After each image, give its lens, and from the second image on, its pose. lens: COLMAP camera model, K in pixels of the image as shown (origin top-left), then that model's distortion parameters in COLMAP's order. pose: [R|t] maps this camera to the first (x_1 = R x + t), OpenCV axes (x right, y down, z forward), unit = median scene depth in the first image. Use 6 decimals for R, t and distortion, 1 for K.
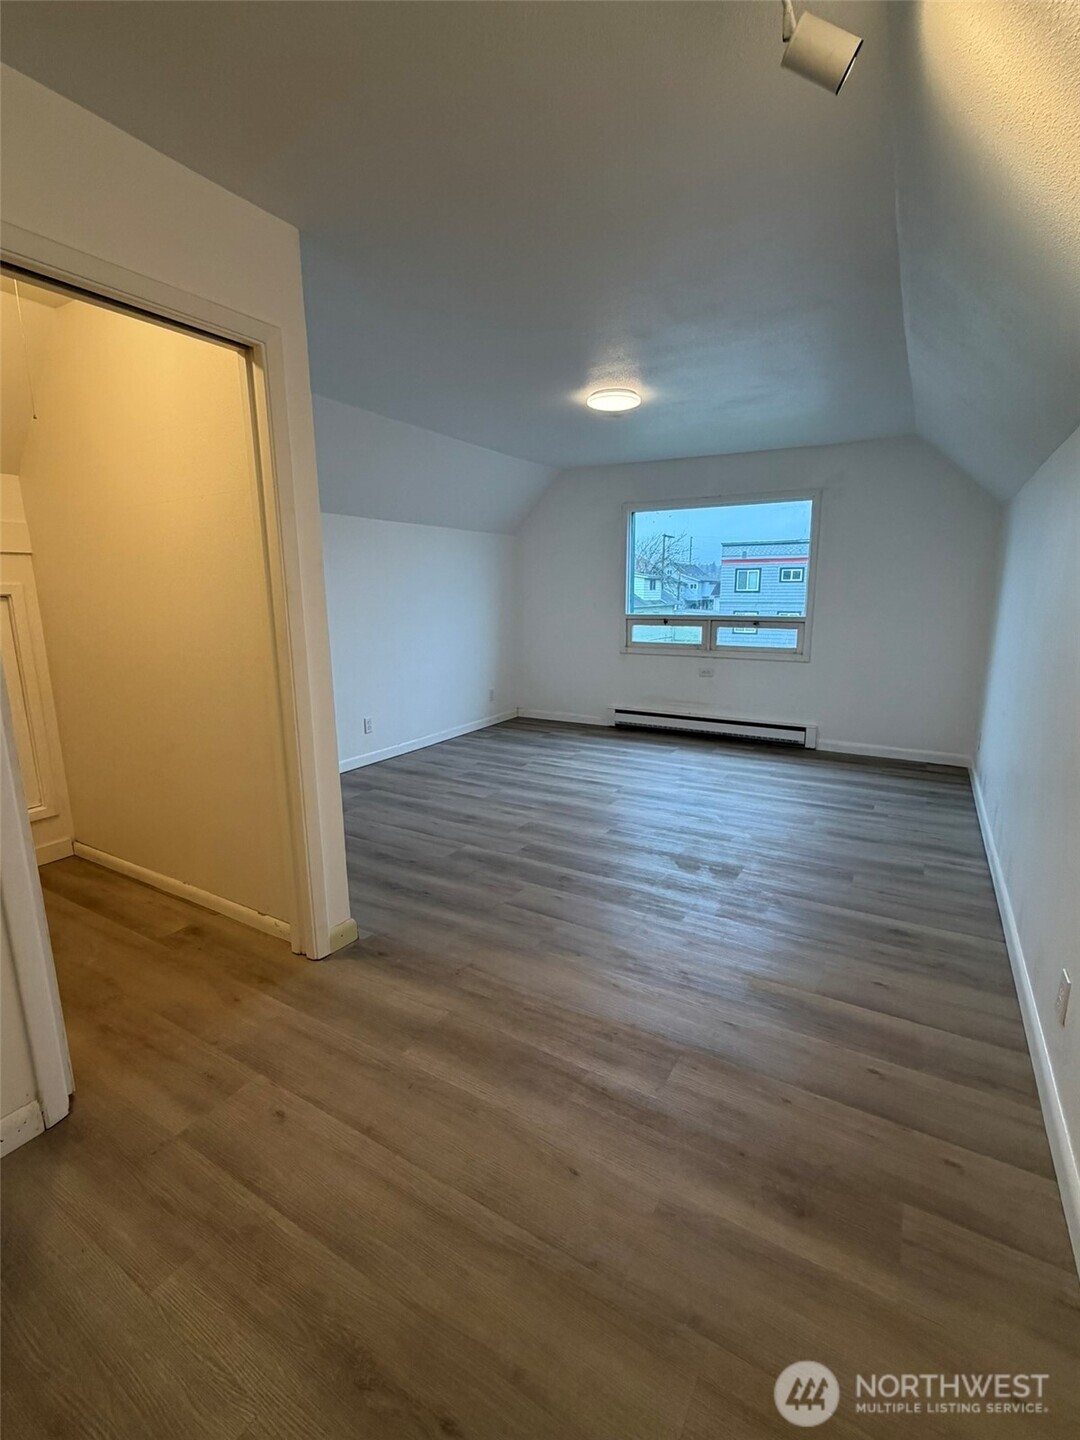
lens RADIAL K [[643.3, 0, 542.1], [0, 643.3, 716.7], [0, 0, 1]] dist [0.000452, 0.000621]
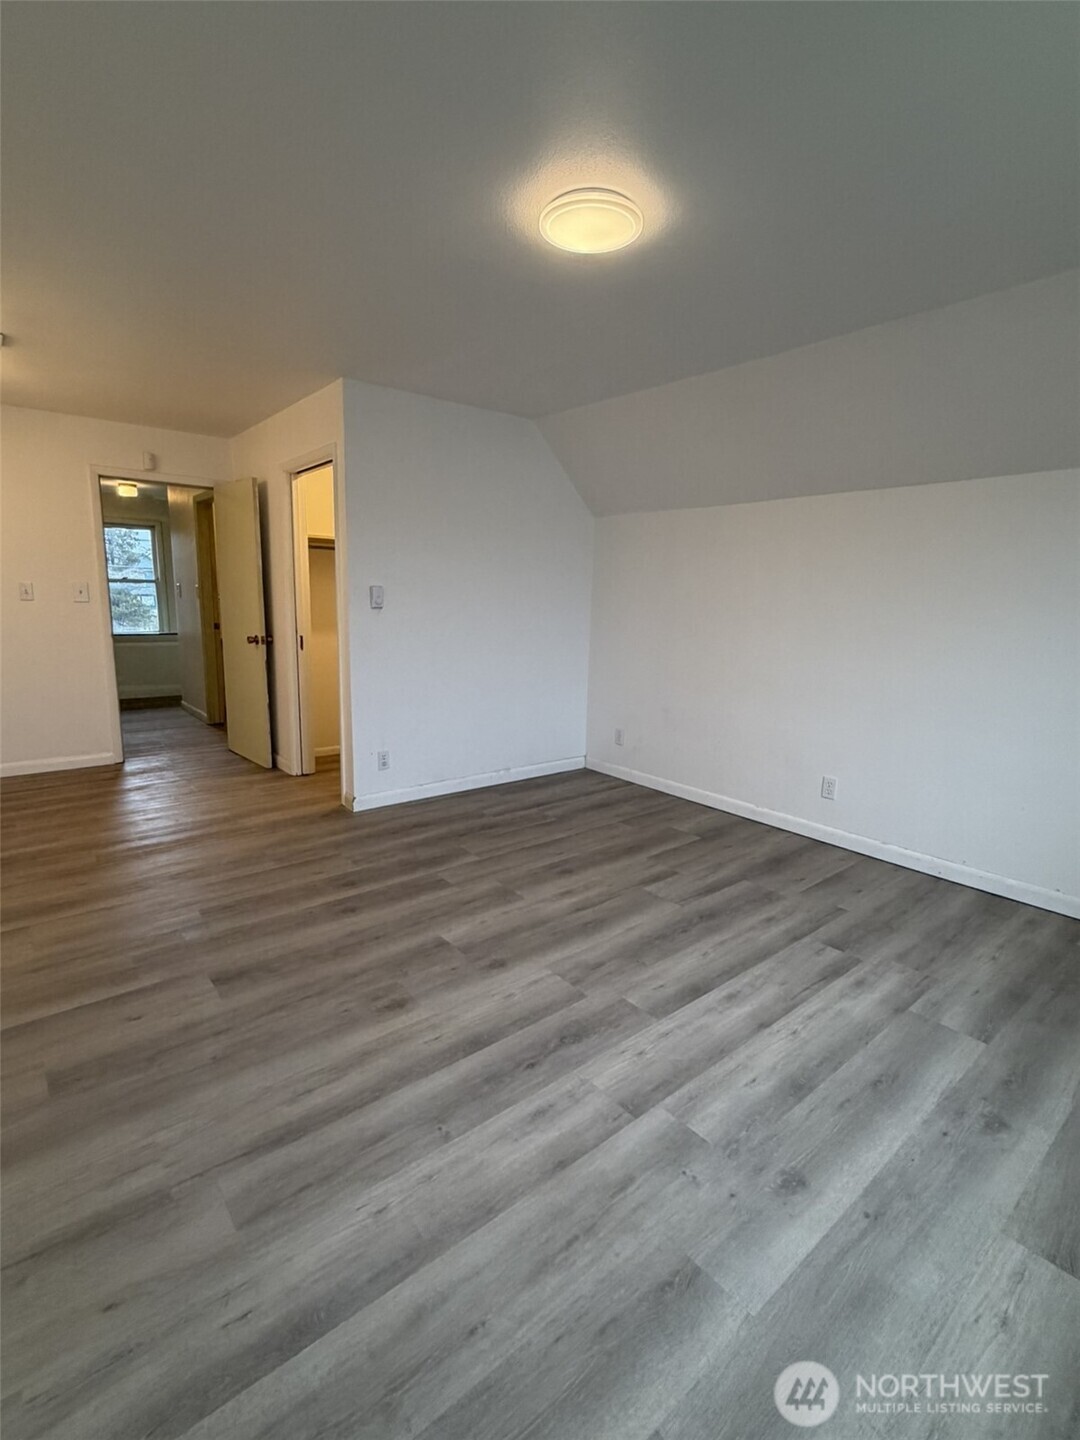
lens RADIAL K [[674.3, 0, 547.2], [0, 674.3, 718.2], [0, 0, 1]] dist [0.000619, 0.000562]
pose [[-0.326184, 0.170123, -0.929872, 0.595224], [-0.204989, 0.947537, 0.245261, -0.208151], [0.922813, 0.270613, -0.274198, 1.060327]]
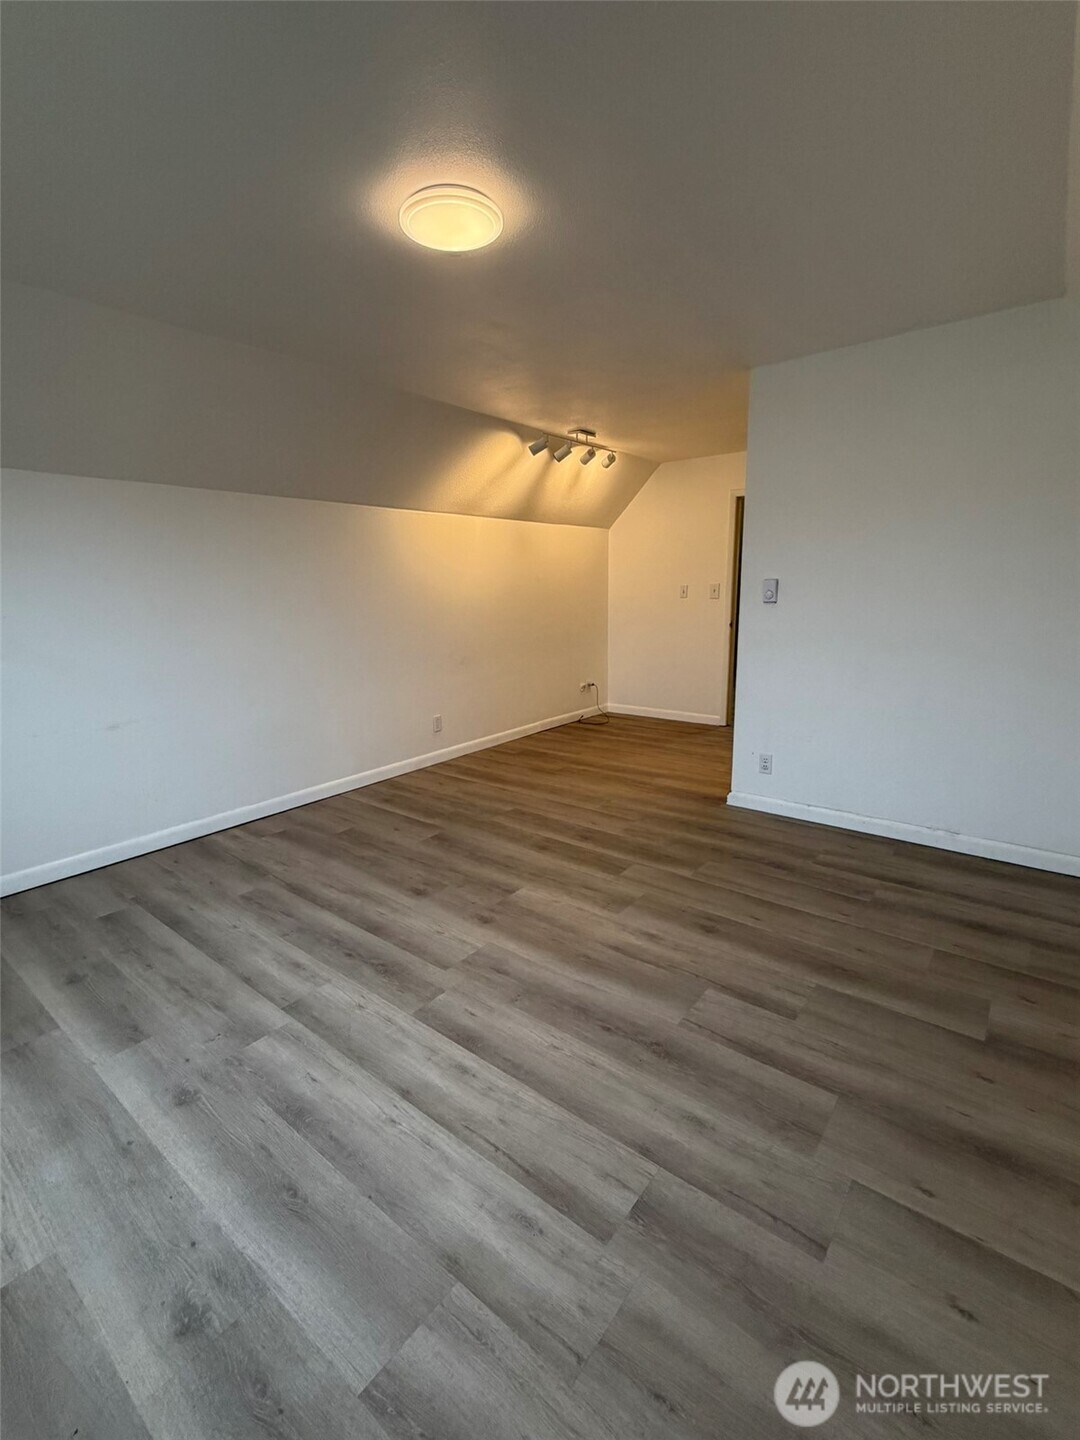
lens RADIAL K [[643.3, 0, 542.1], [0, 643.3, 716.7], [0, 0, 1]] dist [0.000452, 0.000621]
pose [[-0.991353, -0.001911, 0.131210, -0.026133], [0.048943, 0.922357, 0.383226, -0.274513], [-0.121755, 0.386334, -0.914288, 1.404470]]
